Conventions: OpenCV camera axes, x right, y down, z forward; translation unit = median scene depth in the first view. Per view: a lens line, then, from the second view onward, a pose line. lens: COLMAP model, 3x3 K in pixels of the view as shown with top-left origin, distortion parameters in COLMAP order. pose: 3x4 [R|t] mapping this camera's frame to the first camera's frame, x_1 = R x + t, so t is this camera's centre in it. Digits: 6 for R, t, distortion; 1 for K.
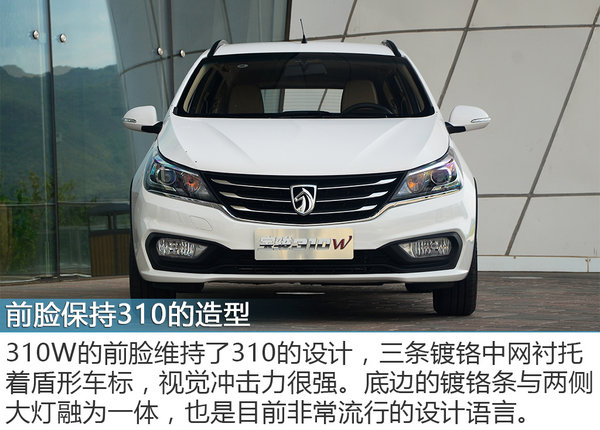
lens RADIAL K [[1903.1, 0, 300.8], [0, 1903.1, 214.6], [0, 0, 1]] dist [-0.034915, 0.000000]
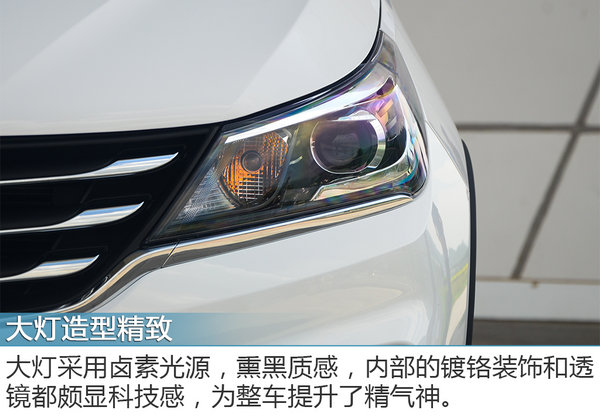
lens RADIAL K [[2835.7, 0, 300.0], [0, 2835.7, 208.5], [0, 0, 1]] dist [1.364792, 0.000000]
pose [[0.998399, 0.021688, 0.052233, 0.046176], [-0.024043, 0.998702, 0.044898, -0.029184], [-0.051192, -0.046082, 0.997625, 0.598783]]
